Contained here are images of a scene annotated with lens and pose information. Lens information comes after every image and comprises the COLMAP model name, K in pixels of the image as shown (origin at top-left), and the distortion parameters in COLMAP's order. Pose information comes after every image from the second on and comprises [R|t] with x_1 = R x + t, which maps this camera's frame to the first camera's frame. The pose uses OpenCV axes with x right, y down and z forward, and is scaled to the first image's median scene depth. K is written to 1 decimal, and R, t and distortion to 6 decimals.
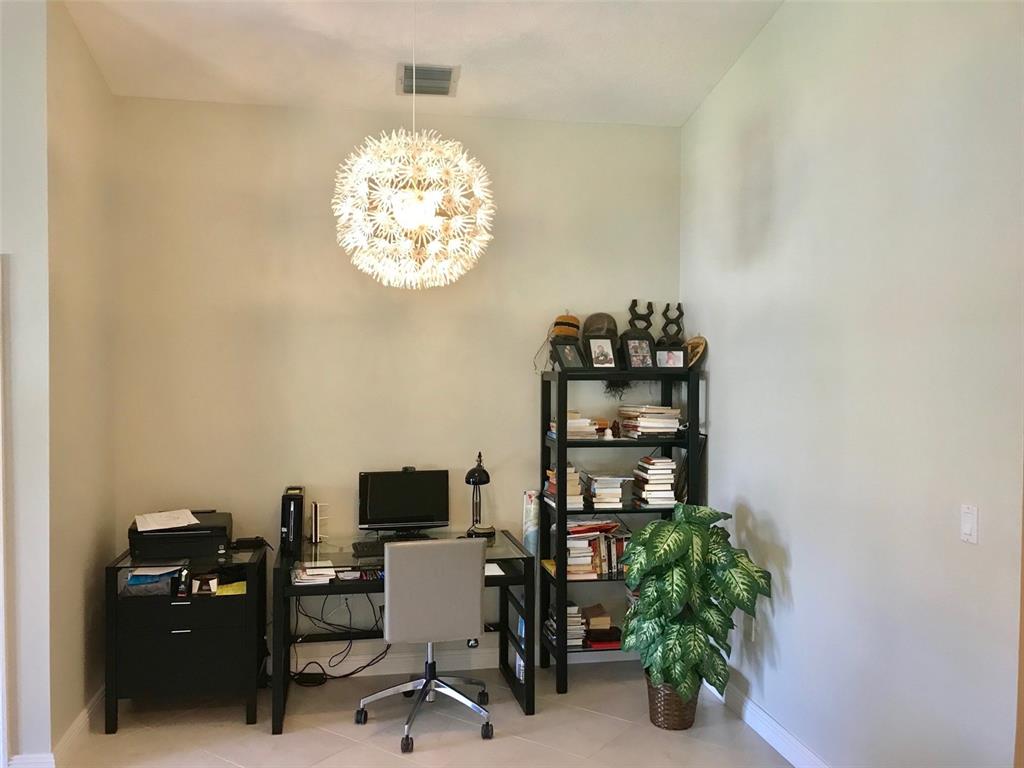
lens RADIAL K [[868.1, 0, 509.5], [0, 868.1, 387.1], [0, 0, 1]] dist [0.031864, -0.062495]
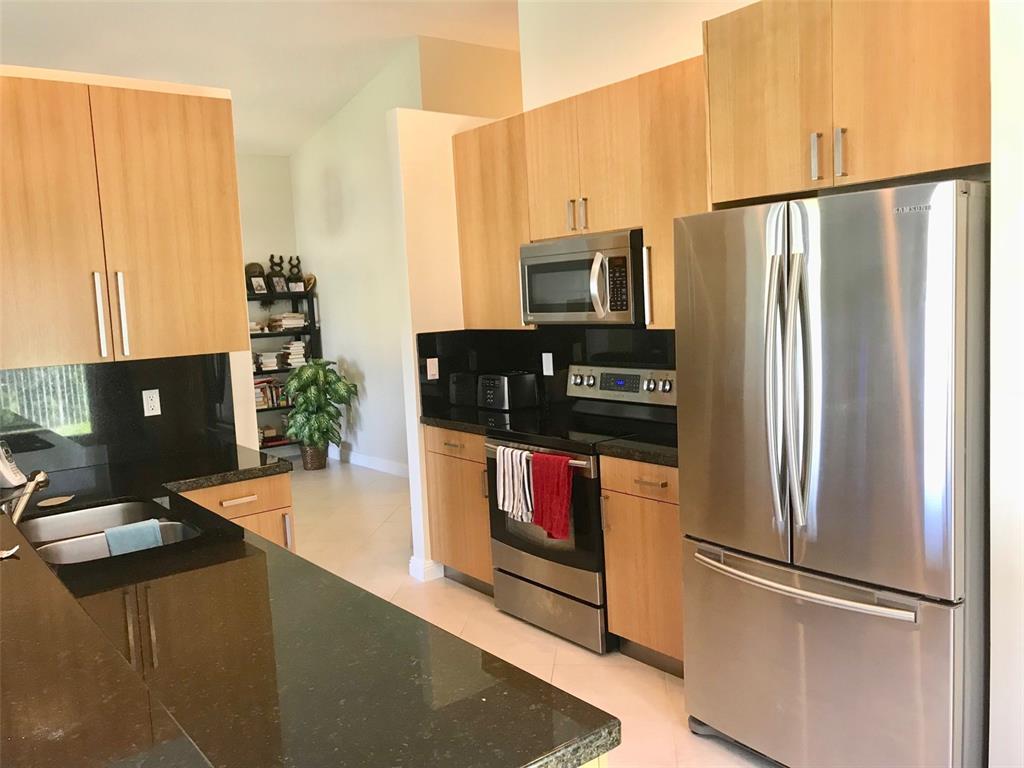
lens RADIAL K [[868.1, 0, 515.0], [0, 868.1, 387.9], [0, 0, 1]] dist [0.031864, -0.062495]
pose [[0.892319, -0.095032, 0.441289, -0.237731], [0.064513, 0.994401, 0.083696, 0.056392], [-0.446772, -0.046215, 0.893453, -0.870923]]
